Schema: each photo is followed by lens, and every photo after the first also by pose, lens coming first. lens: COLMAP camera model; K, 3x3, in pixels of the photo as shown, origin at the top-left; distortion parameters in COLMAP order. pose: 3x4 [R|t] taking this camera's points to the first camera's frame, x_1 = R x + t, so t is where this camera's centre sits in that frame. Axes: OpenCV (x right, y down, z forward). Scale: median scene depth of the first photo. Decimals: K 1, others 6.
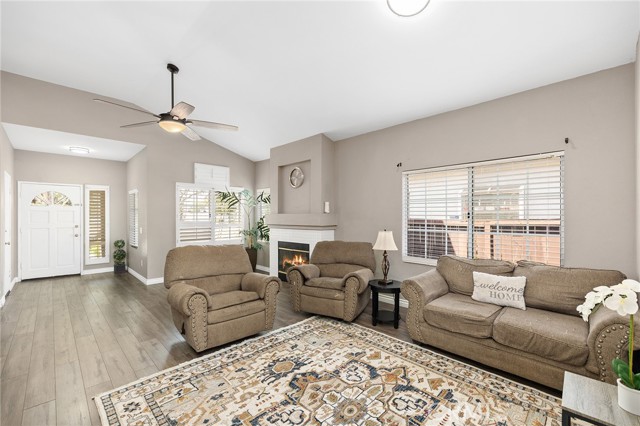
lens RADIAL K [[272.9, 0, 320.0], [0, 272.9, 213.0], [0, 0, 1]] dist [0.000857, 0.000318]
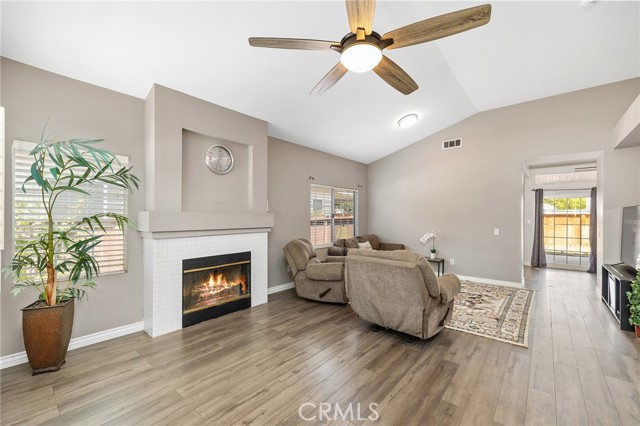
lens RADIAL K [[272.9, 0, 320.0], [0, 272.9, 213.0], [0, 0, 1]] dist [0.000857, 0.000318]
pose [[-0.096880, 0.015083, 0.995182, -1.689385], [-0.008544, 0.999836, -0.015985, 0.027173], [-0.995259, -0.010052, -0.096735, 1.748945]]
